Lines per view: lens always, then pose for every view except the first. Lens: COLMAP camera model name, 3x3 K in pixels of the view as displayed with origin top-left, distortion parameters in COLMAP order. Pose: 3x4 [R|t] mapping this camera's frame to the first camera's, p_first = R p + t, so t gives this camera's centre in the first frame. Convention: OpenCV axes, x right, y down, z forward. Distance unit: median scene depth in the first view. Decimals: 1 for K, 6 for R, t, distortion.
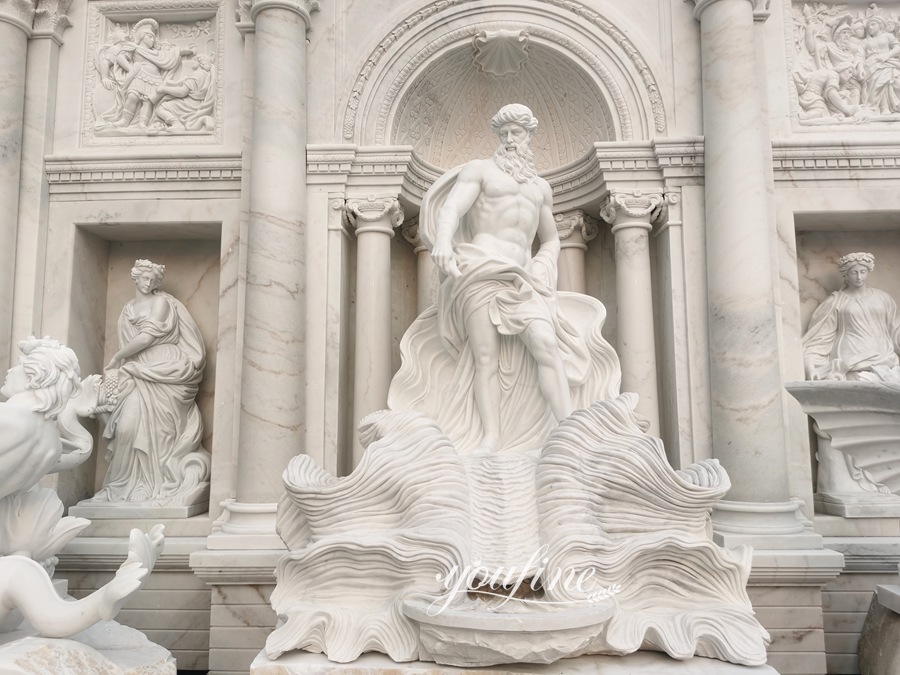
lens RADIAL K [[706.0, 0, 450.0], [0, 706.0, 337.5], [0, 0, 1]] dist [0.012696, 0.002648]
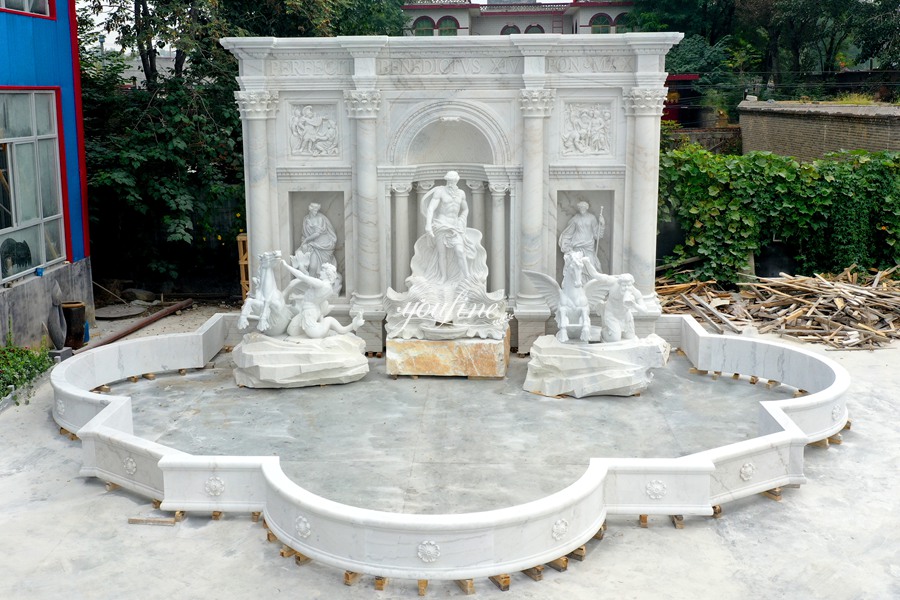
lens RADIAL K [[977.8, 0, 449.8], [0, 977.8, 287.6], [0, 0, 1]] dist [-0.006301, -0.007332]
pose [[0.999769, -0.003243, 0.021261, -0.007021], [-0.003860, 0.945462, 0.325710, -1.026701], [-0.021157, -0.325716, 0.945231, -2.610433]]
